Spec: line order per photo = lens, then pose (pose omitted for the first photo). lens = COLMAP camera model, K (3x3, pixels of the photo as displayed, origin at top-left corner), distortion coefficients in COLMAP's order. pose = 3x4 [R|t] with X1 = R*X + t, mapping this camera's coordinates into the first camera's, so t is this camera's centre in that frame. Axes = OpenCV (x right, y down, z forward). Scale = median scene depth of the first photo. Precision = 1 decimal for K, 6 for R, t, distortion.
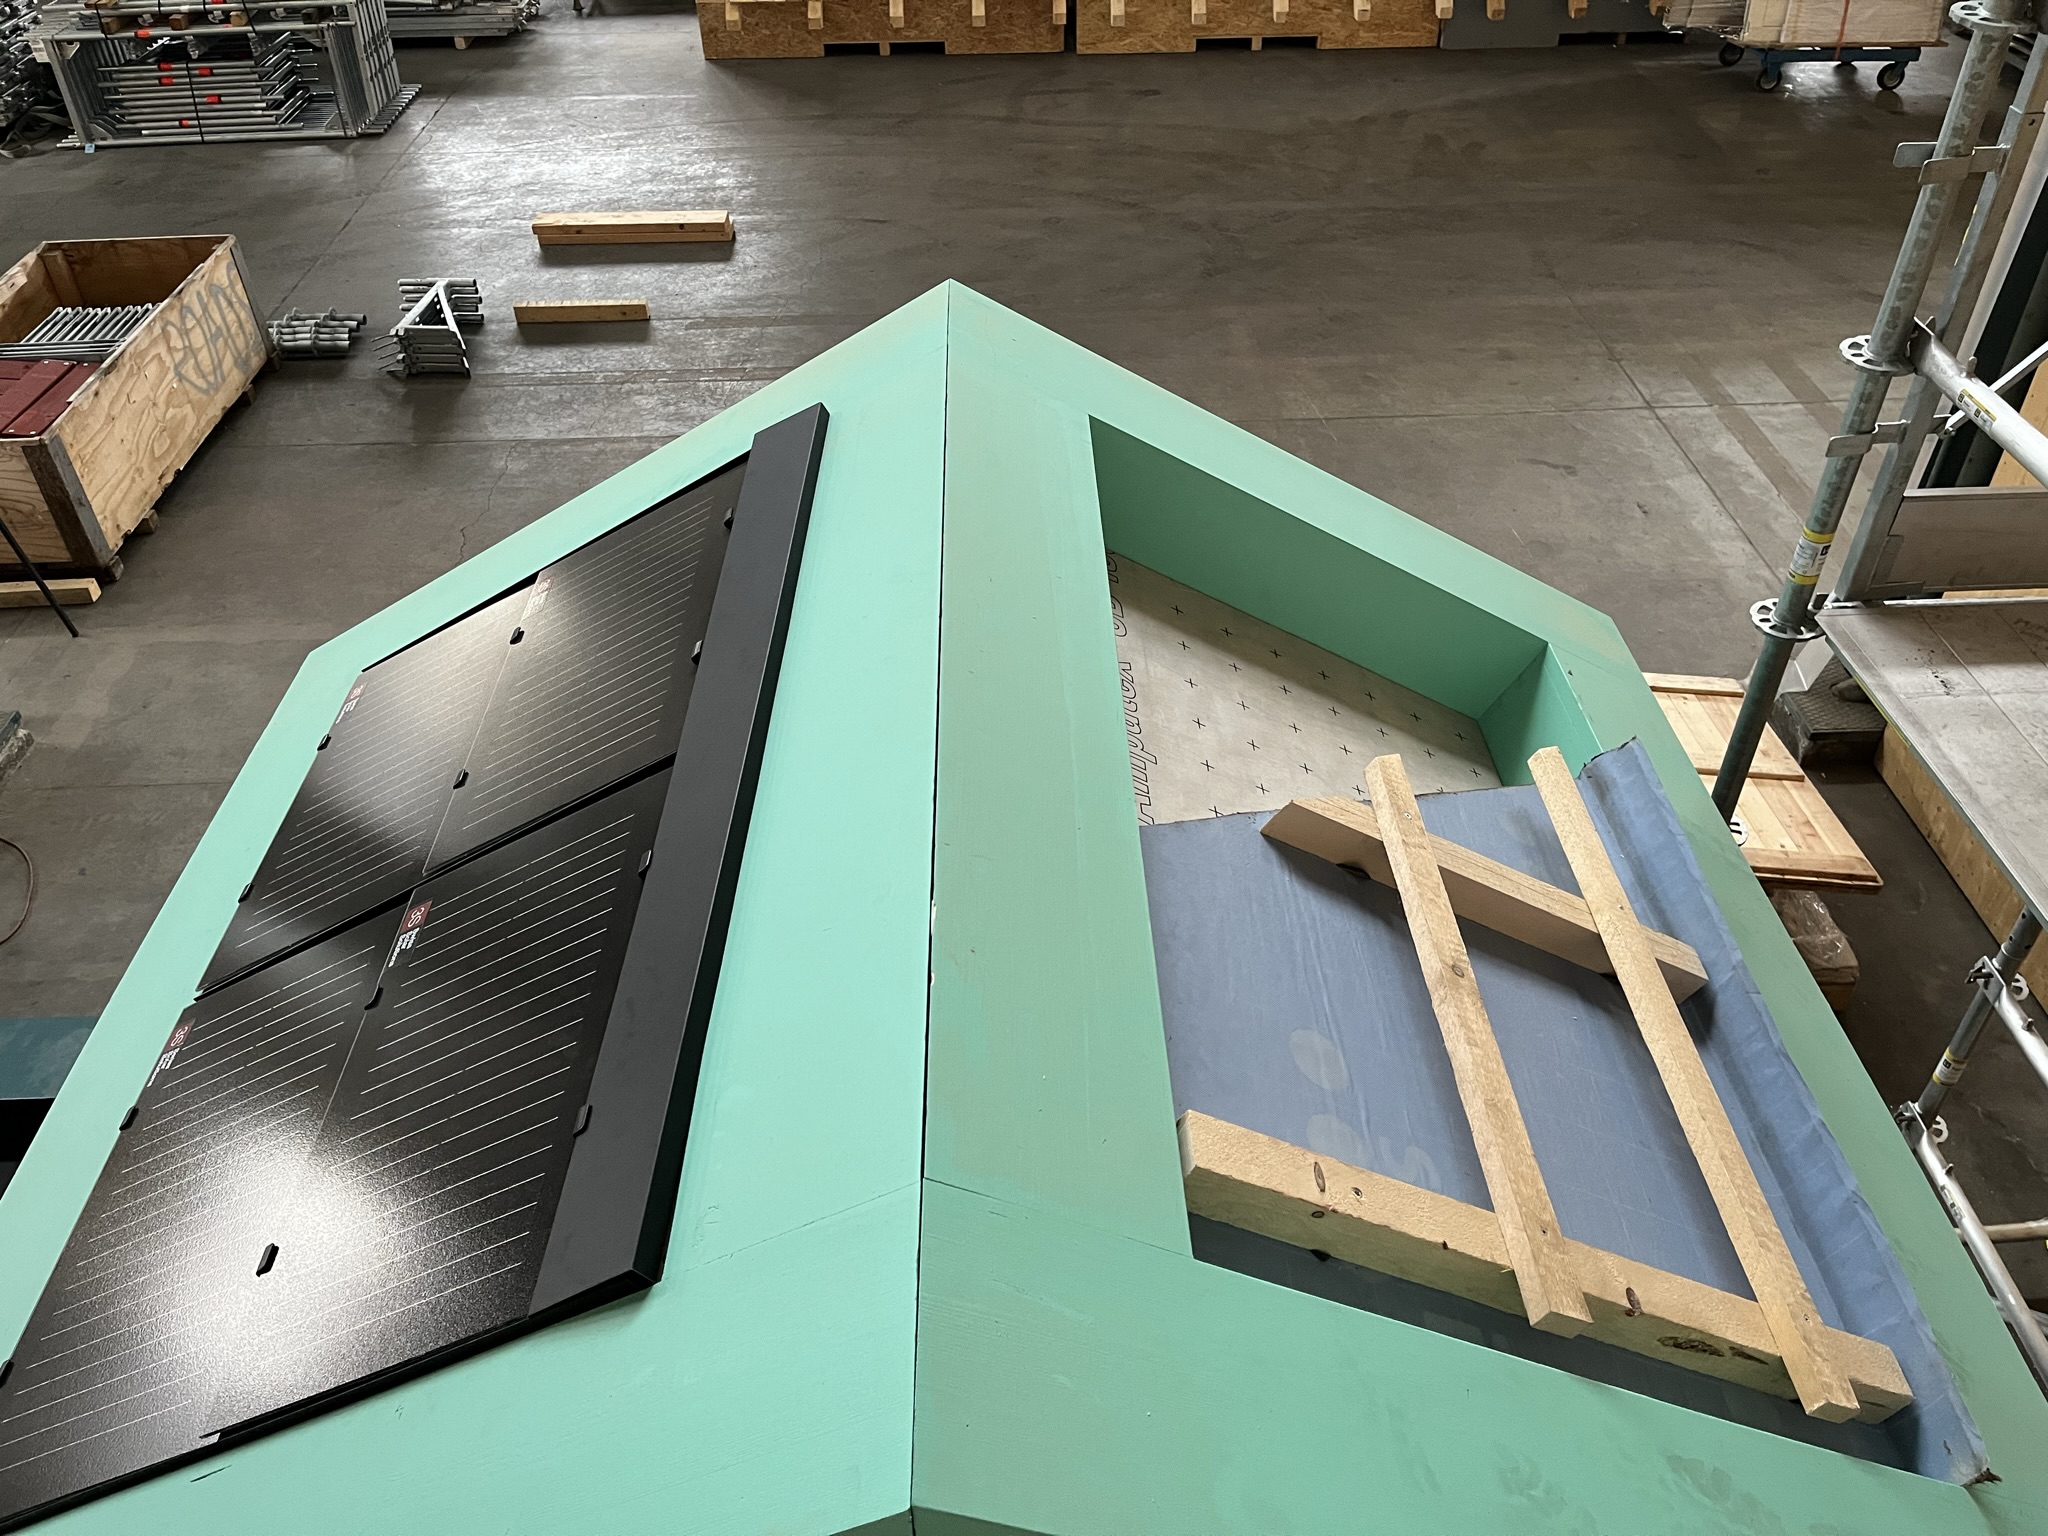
lens RADIAL K [[1544.8, 0, 1024.2], [0, 1544.8, 767.3], [0, 0, 1]] dist [0.076417, -0.101537]
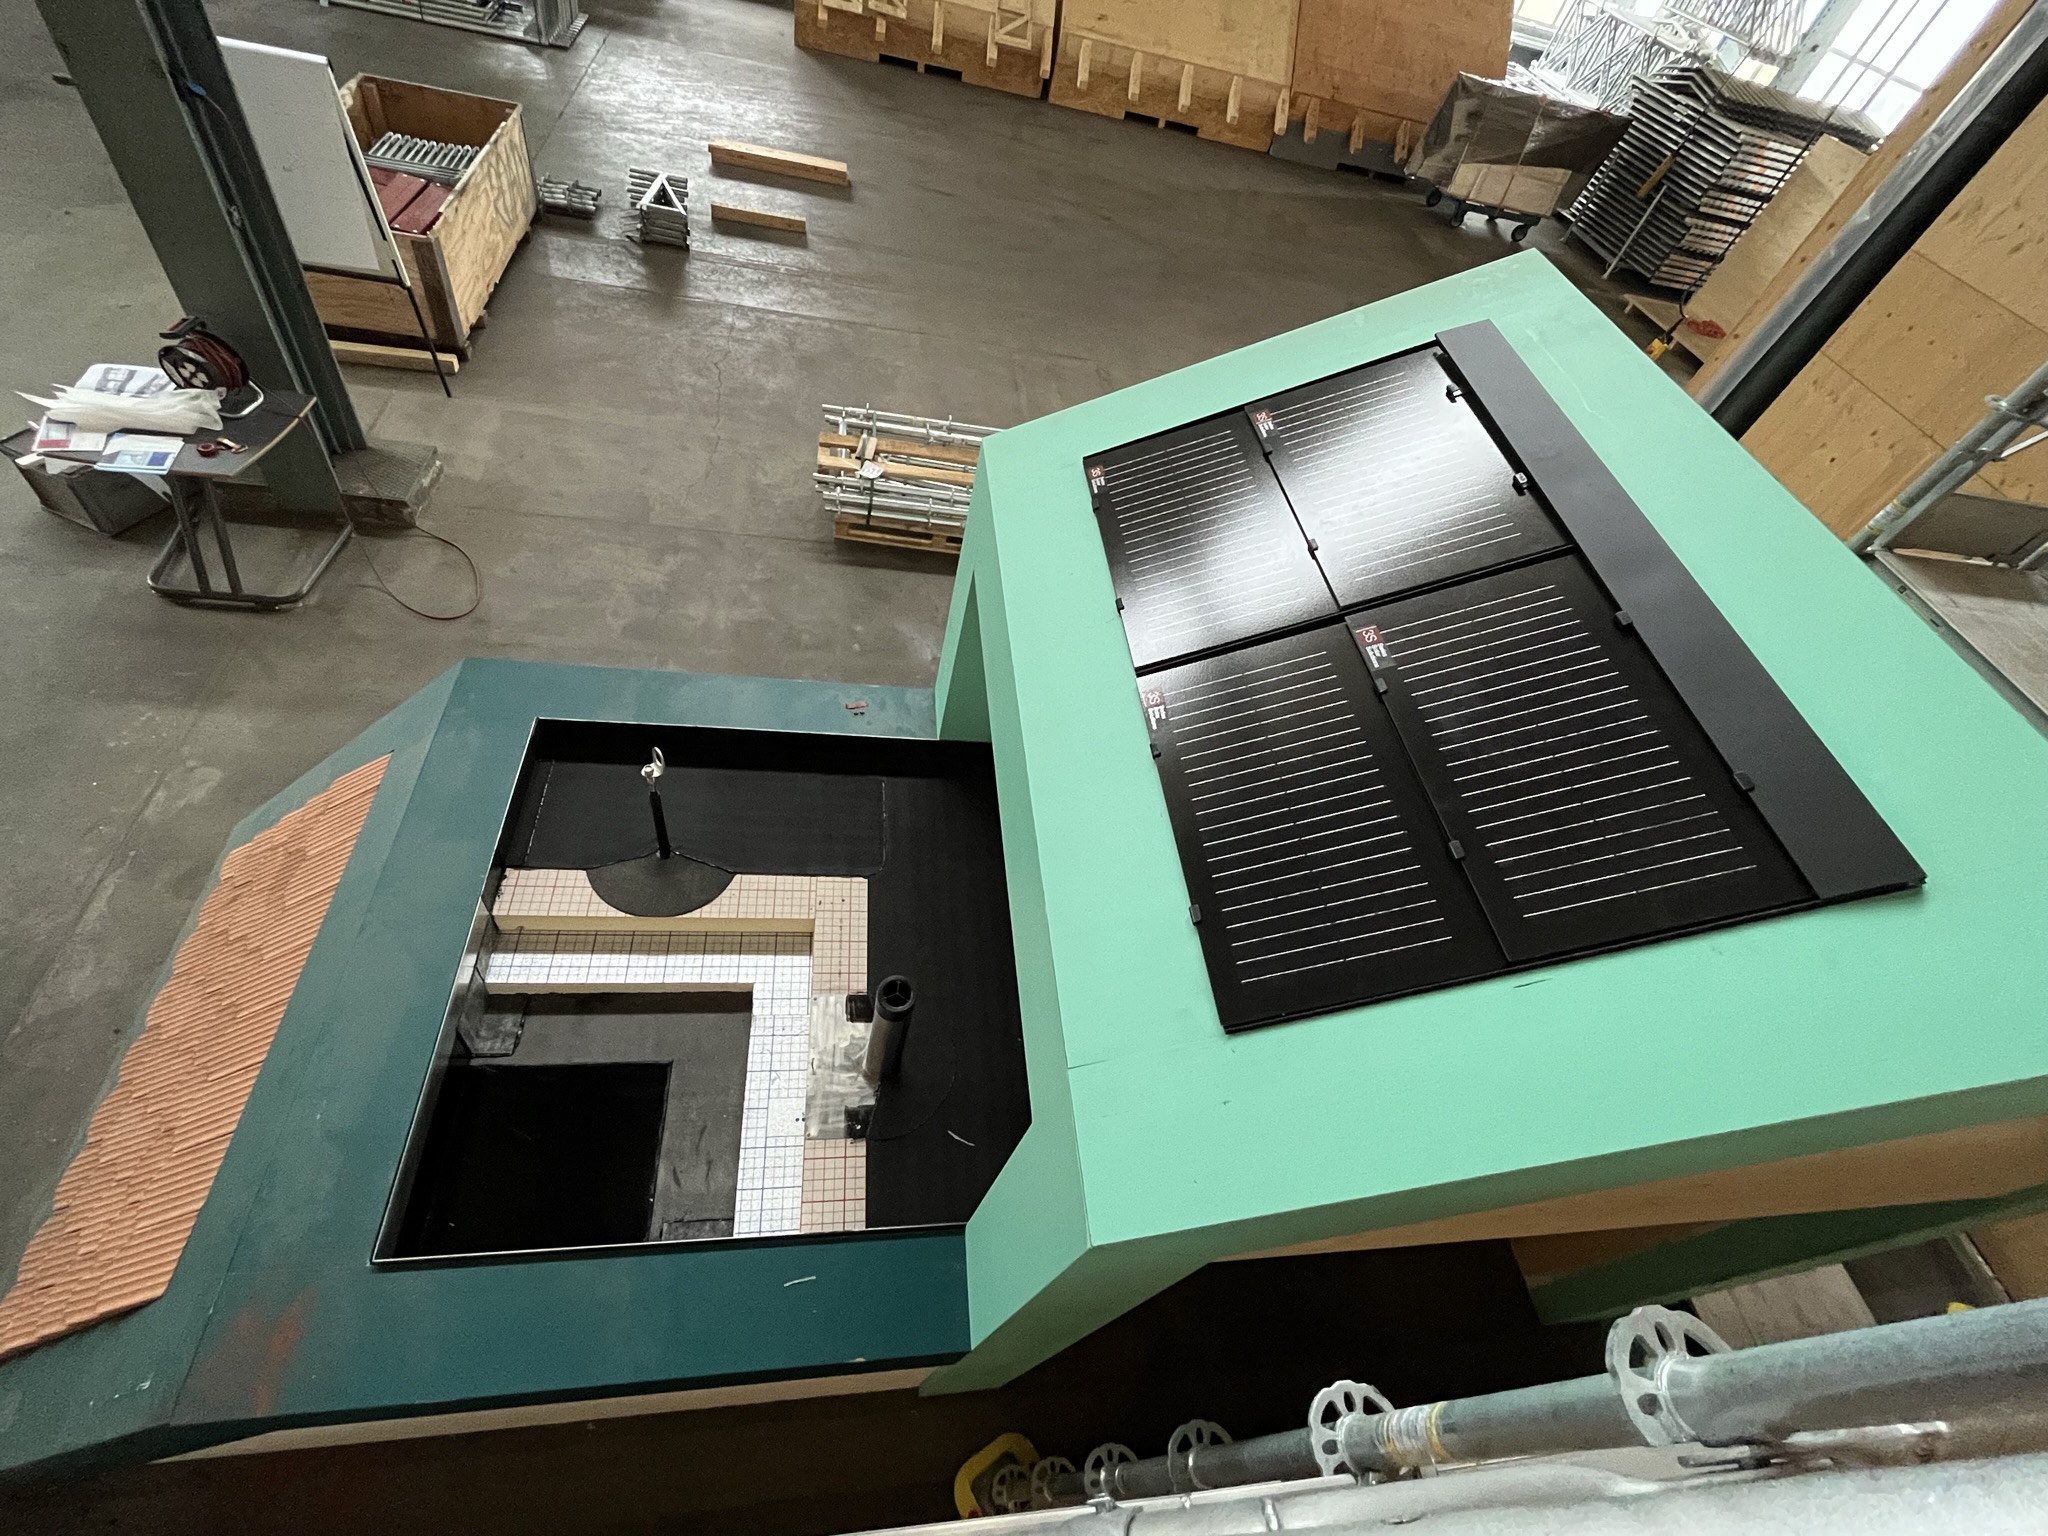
lens RADIAL K [[915.2, 0, 1021.5], [0, 915.2, 774.2], [0, 0, 1]] dist [-0.007287, 0.001707]
pose [[0.973178, 0.082085, 0.214910, -0.184463], [-0.123121, 0.974969, 0.185138, 0.021506], [-0.194333, -0.206632, 0.958925, 0.041903]]
